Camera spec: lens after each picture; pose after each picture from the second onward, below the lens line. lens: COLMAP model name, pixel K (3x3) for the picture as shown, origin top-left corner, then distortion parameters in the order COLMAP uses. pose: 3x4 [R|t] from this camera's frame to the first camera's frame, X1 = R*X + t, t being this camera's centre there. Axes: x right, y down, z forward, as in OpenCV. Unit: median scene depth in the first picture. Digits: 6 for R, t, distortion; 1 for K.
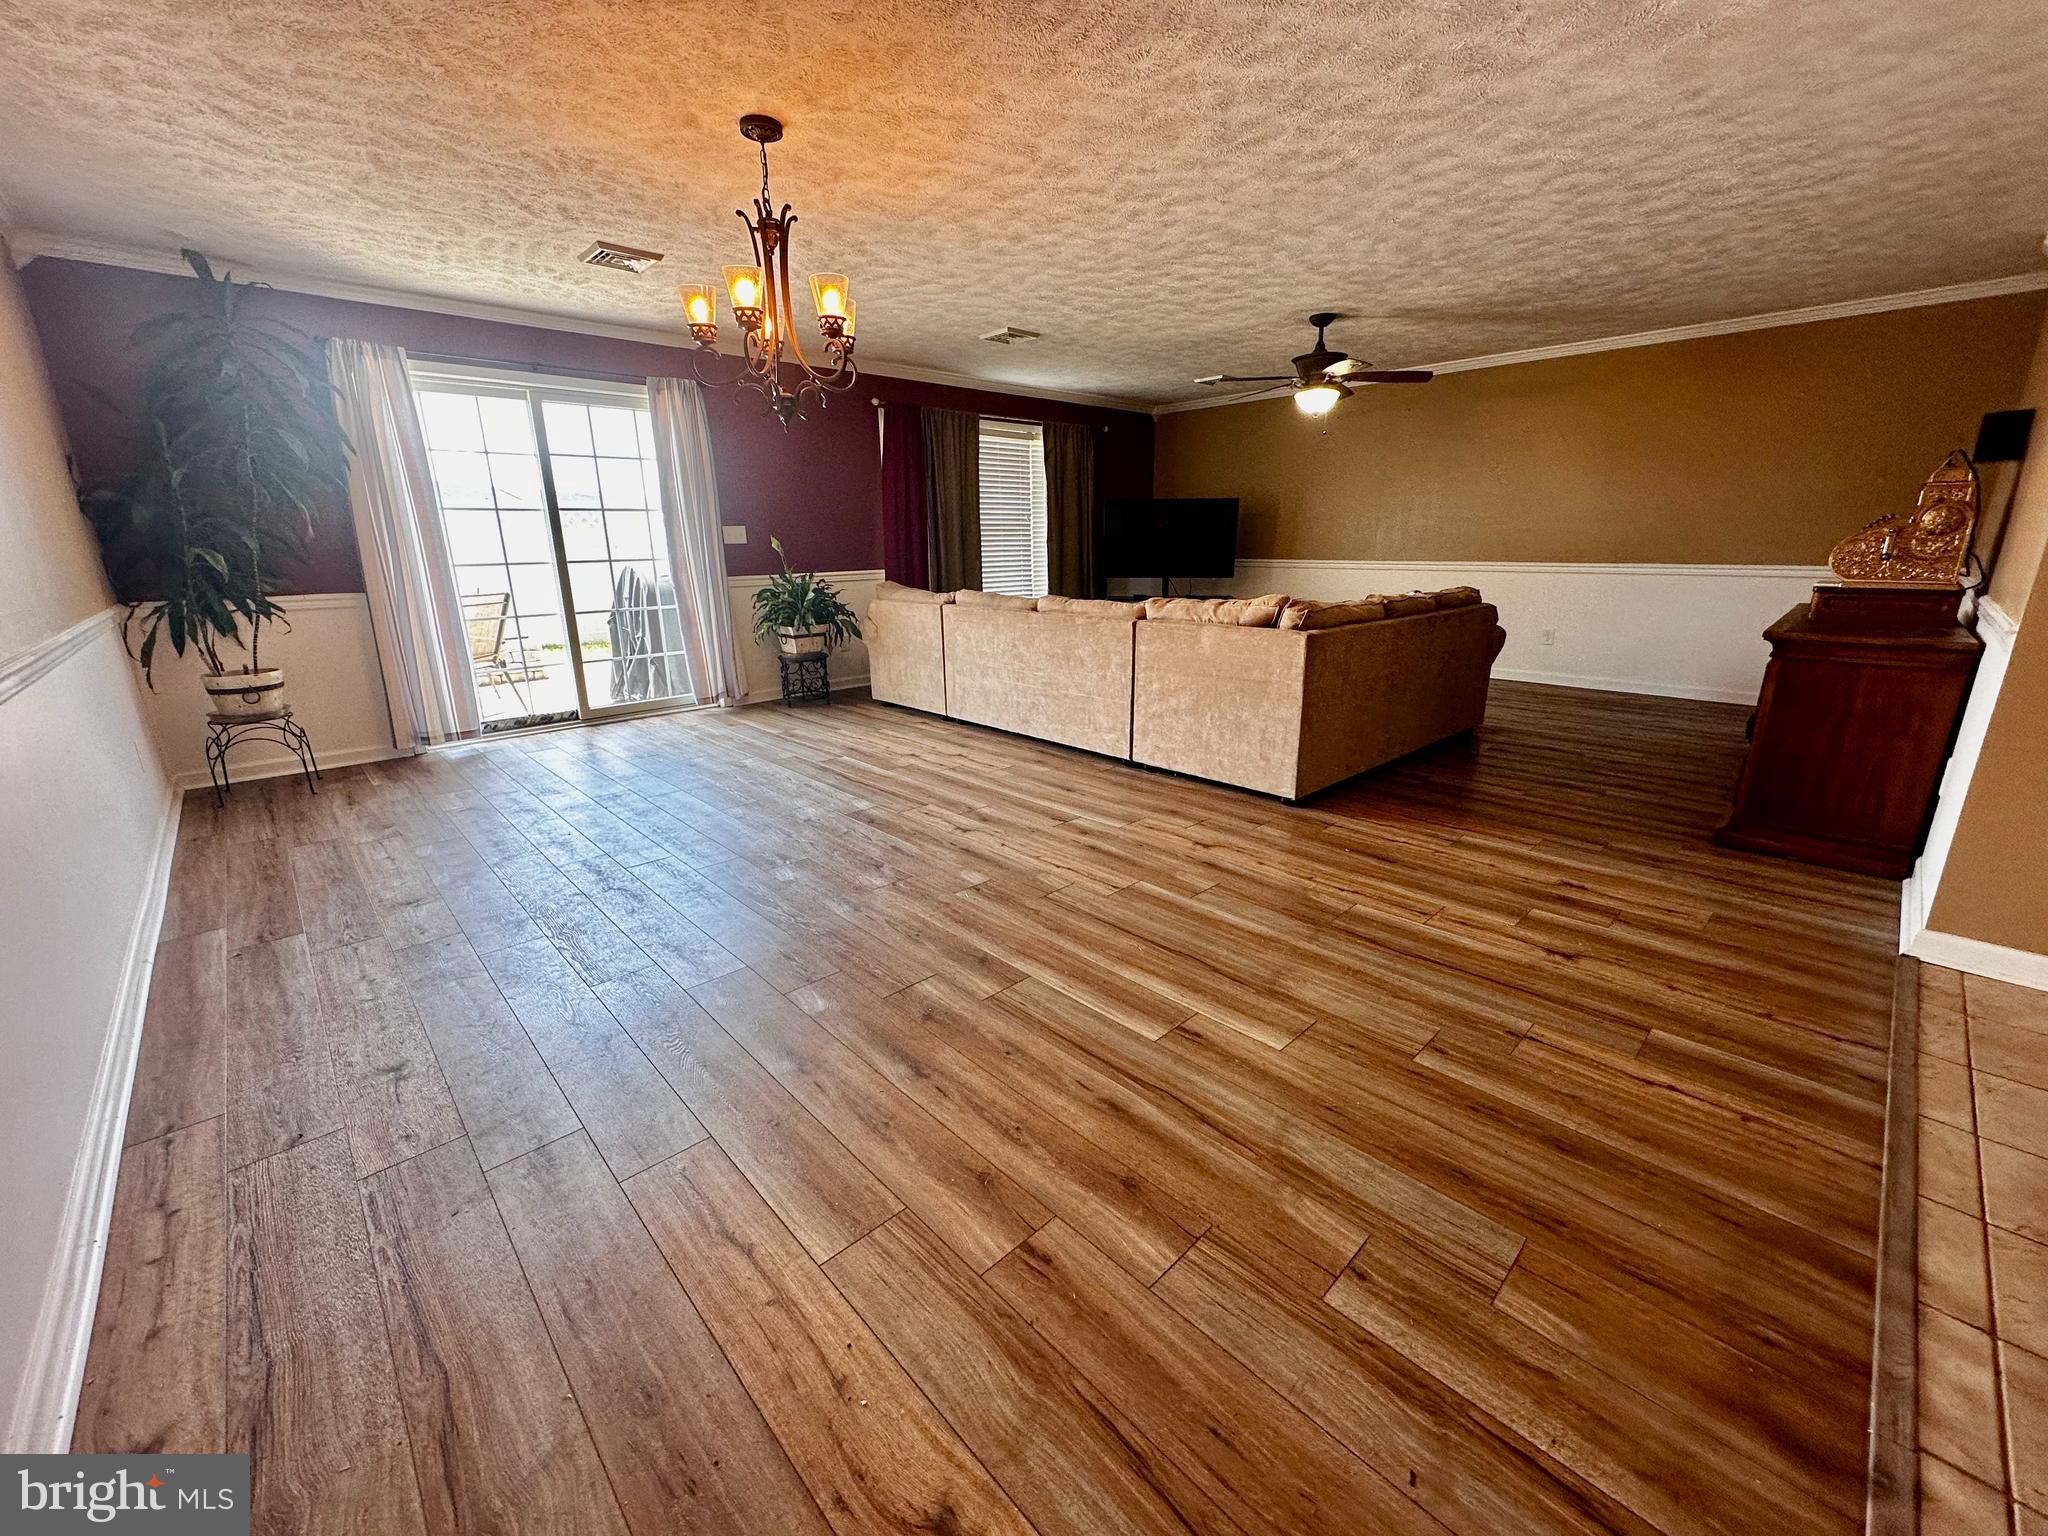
lens RADIAL K [[815.4, 0, 1030.9], [0, 815.4, 767.1], [0, 0, 1]] dist [-0.001166, 0.000469]
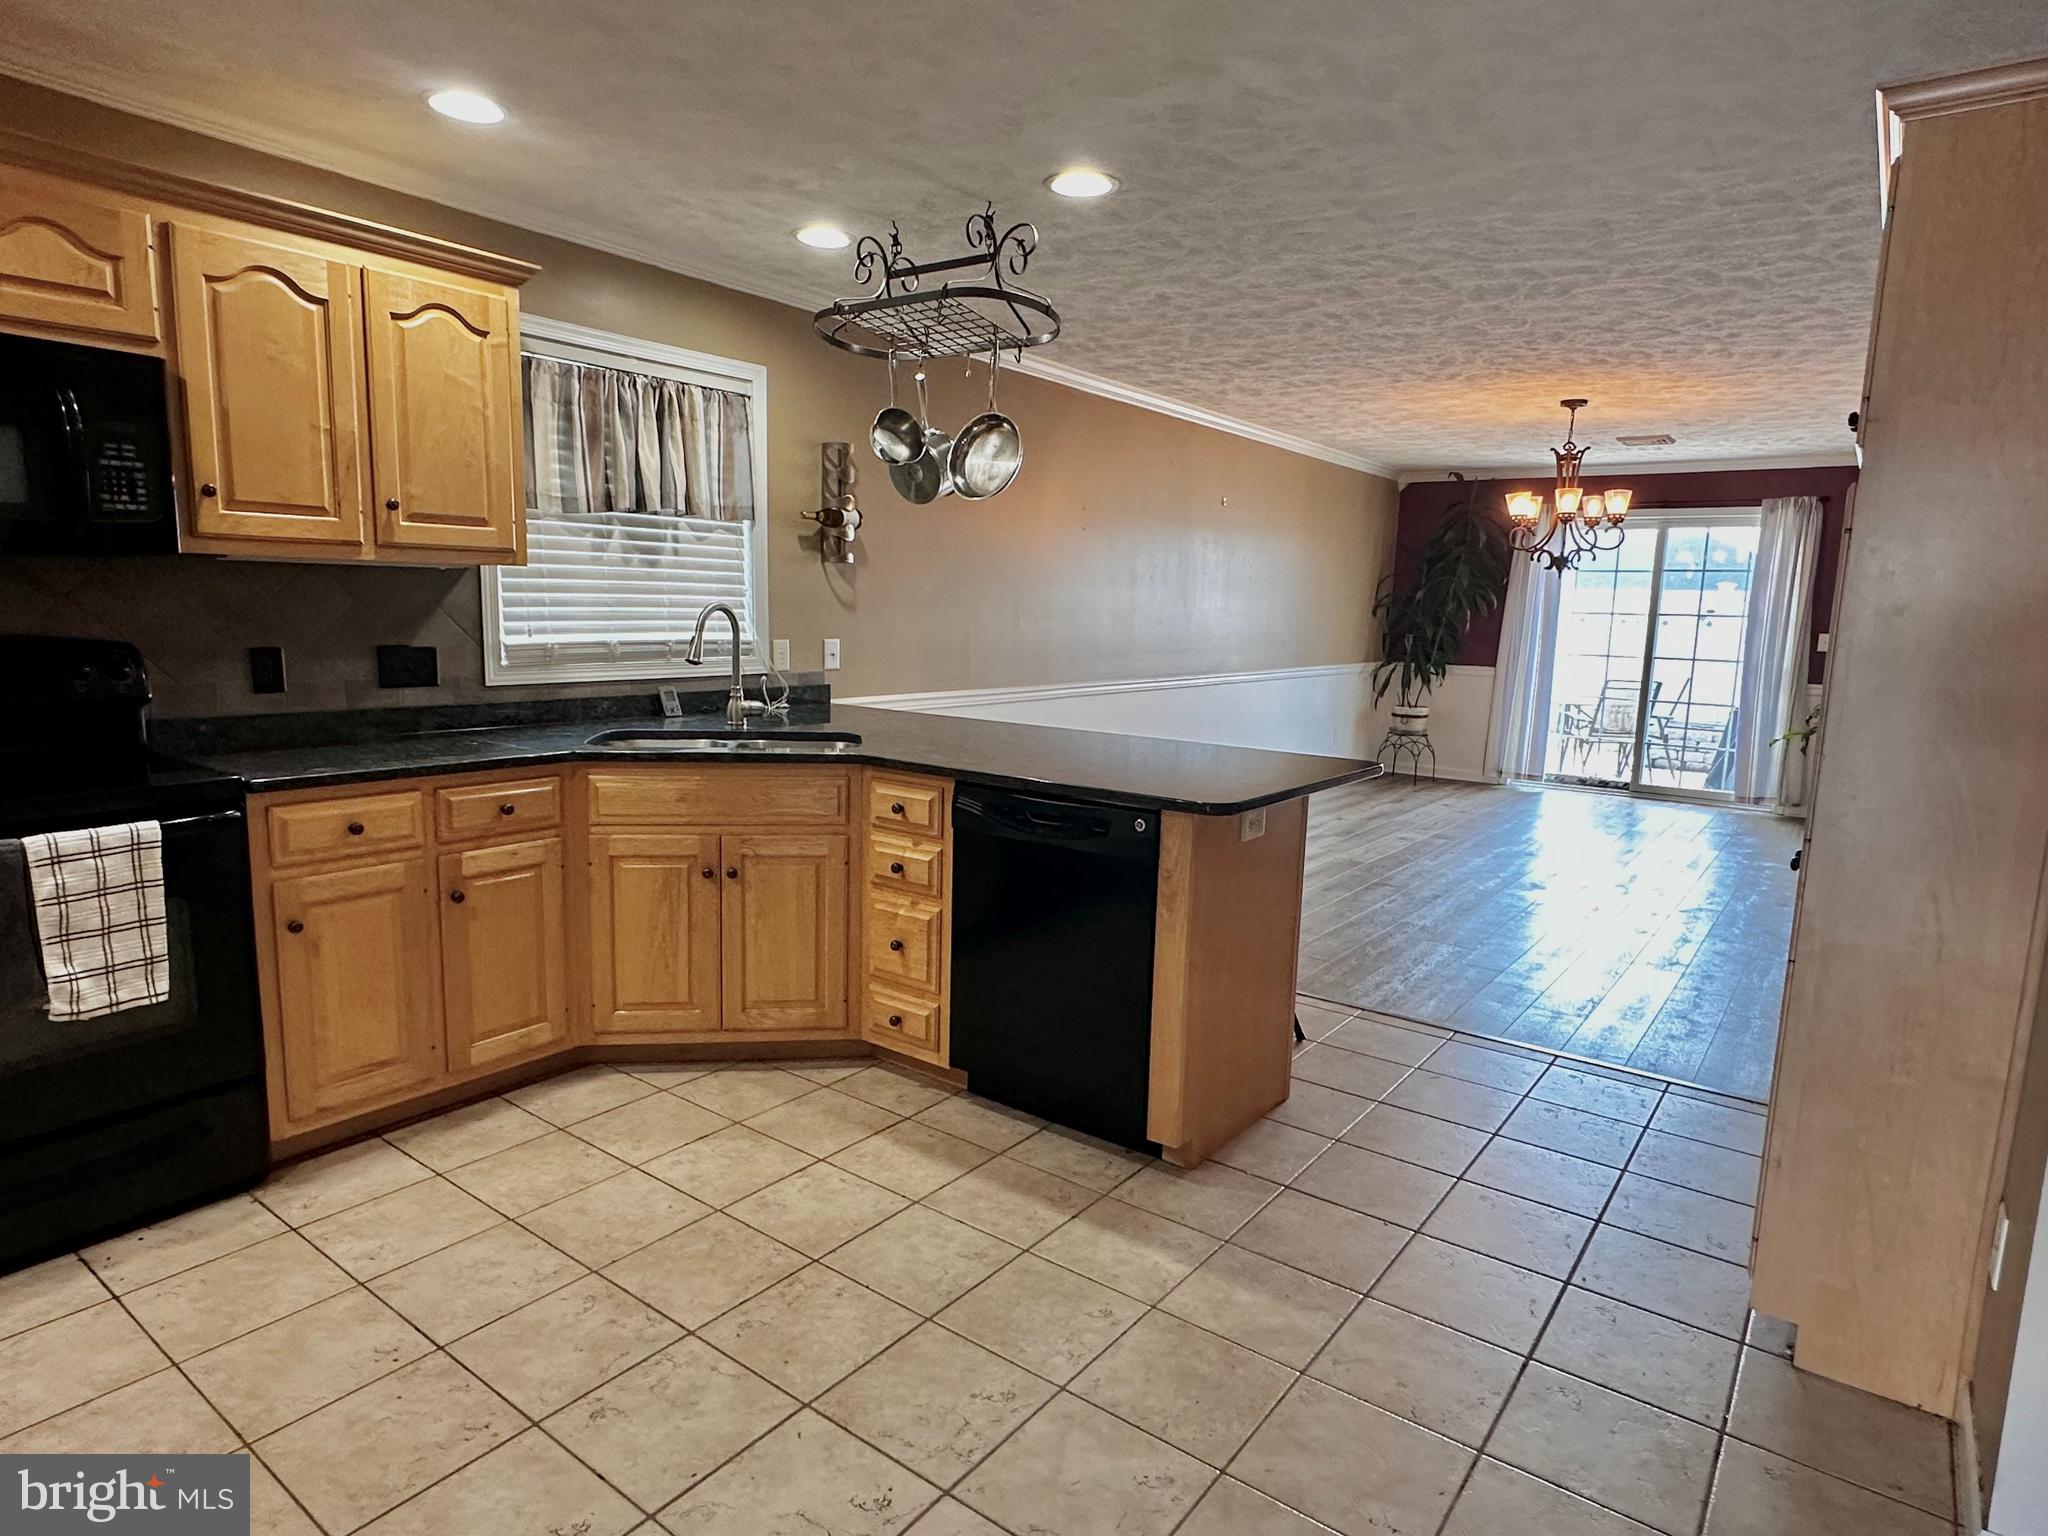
lens RADIAL K [[1160.4, 0, 1016.6], [0, 1160.4, 780.5], [0, 0, 1]] dist [-0.003403, 0.001163]
pose [[0.152543, 0.169282, -0.973691, 1.309463], [-0.292518, 0.948810, 0.119129, -0.019391], [0.944015, 0.266650, 0.194252, -0.196565]]
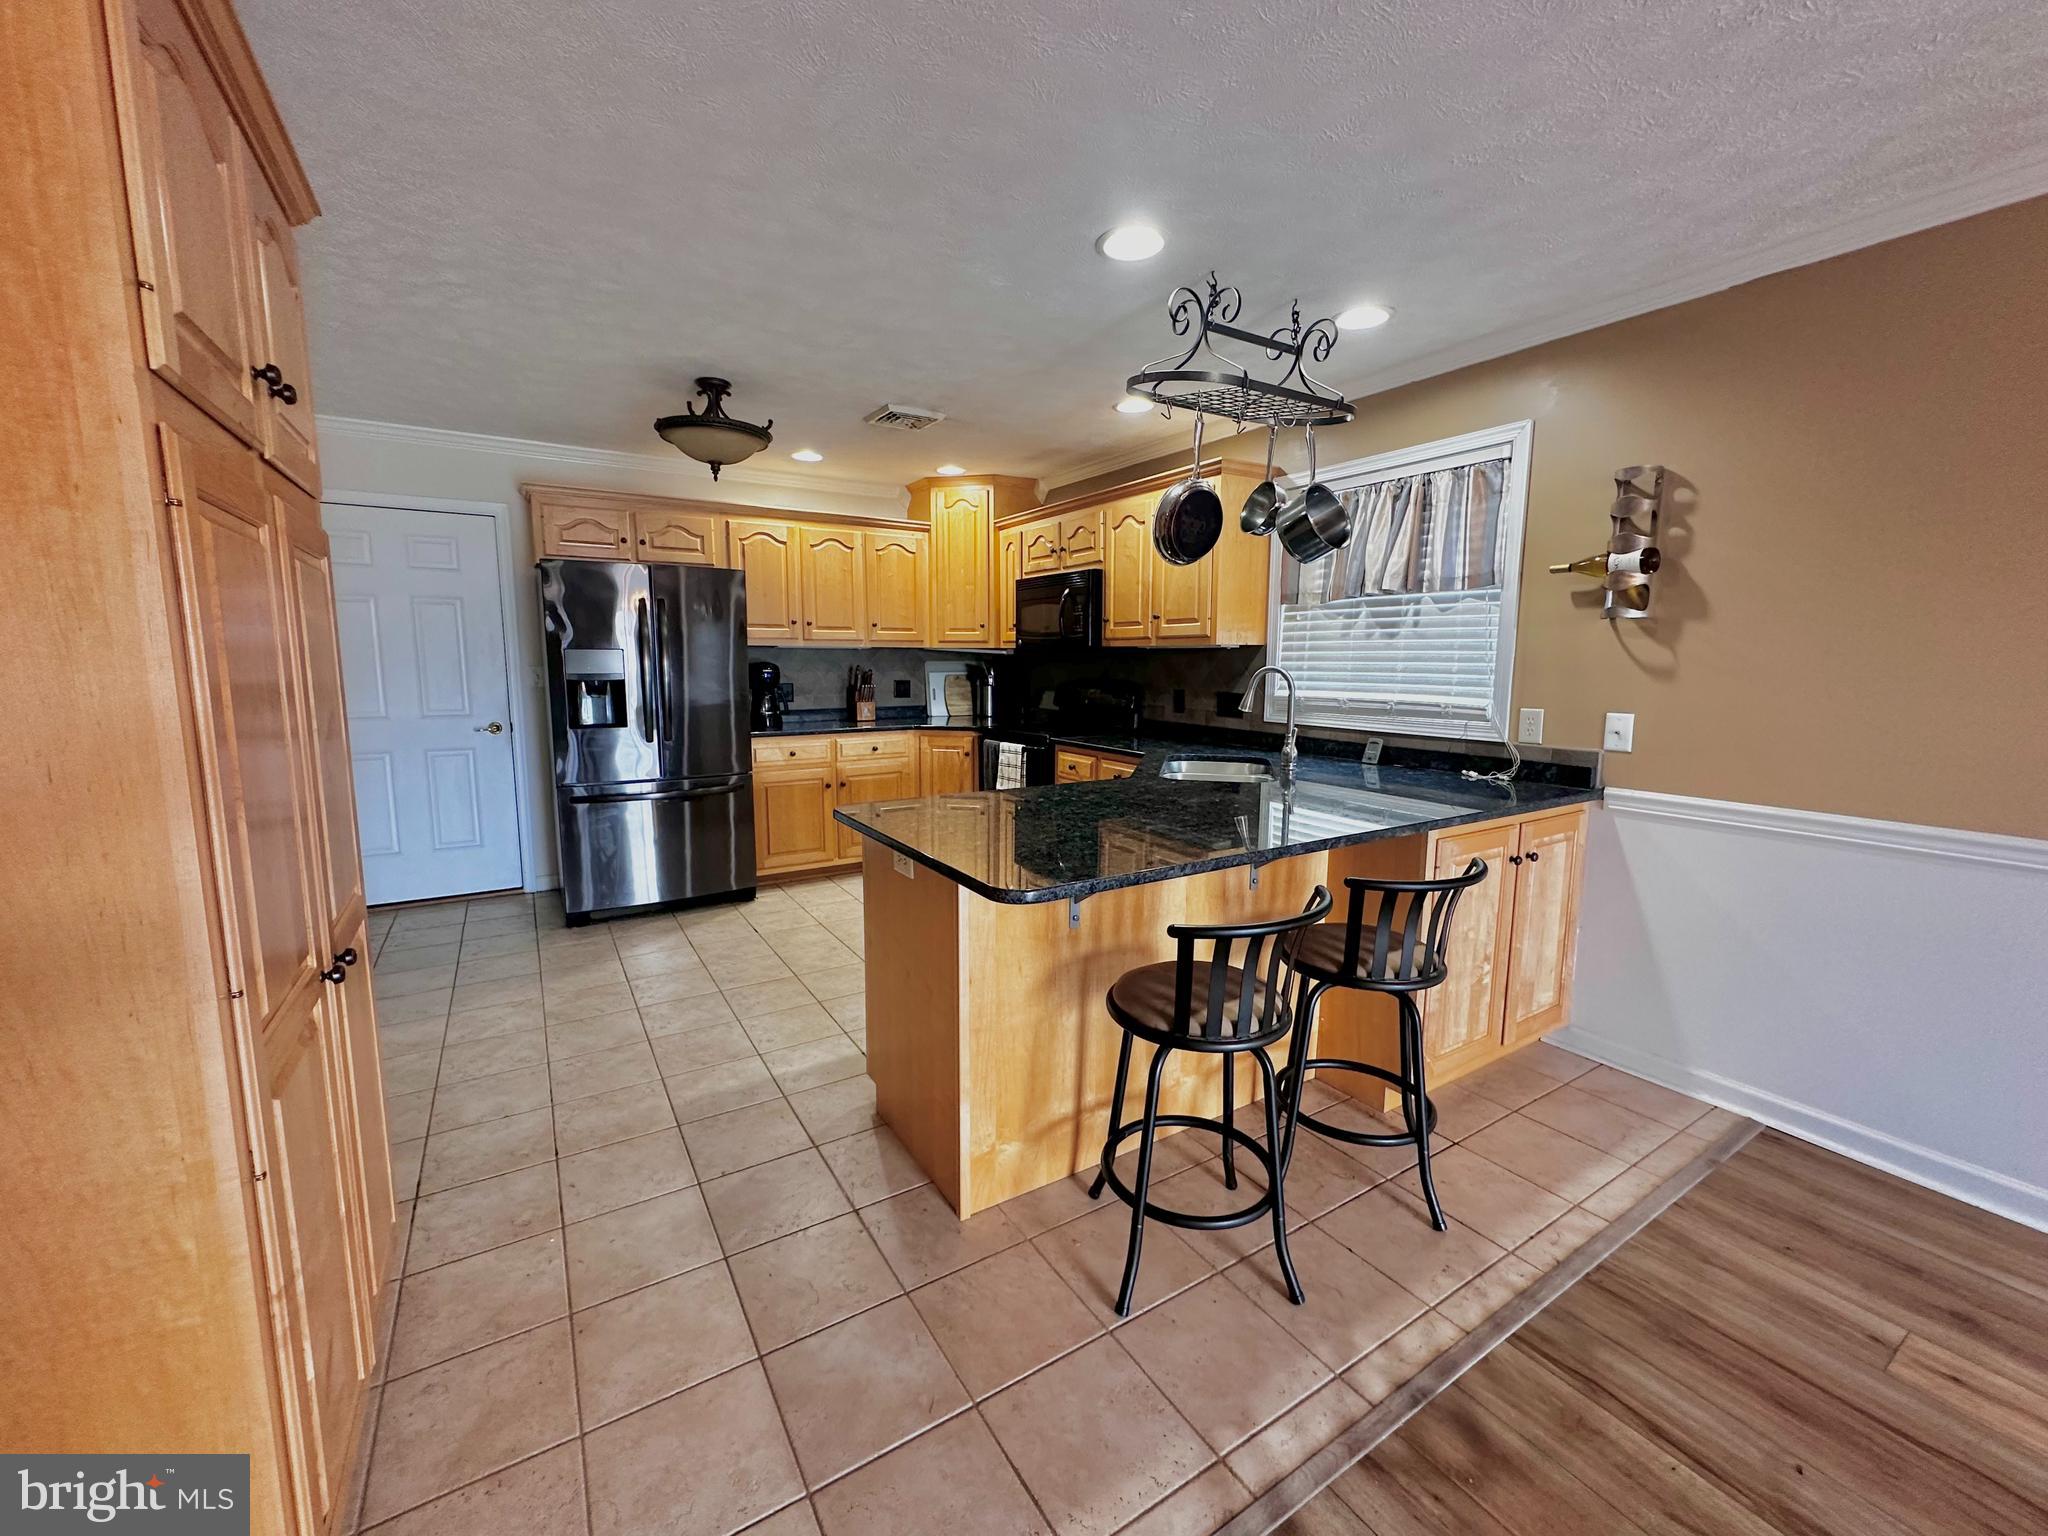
lens RADIAL K [[815.4, 0, 1020.5], [0, 815.4, 767.3], [0, 0, 1]] dist [-0.001166, 0.000469]
pose [[-0.977125, -0.018294, 0.211877, 0.408677], [0.066743, 0.919575, 0.387203, -0.219909], [-0.201920, 0.392487, -0.897319, 0.565732]]
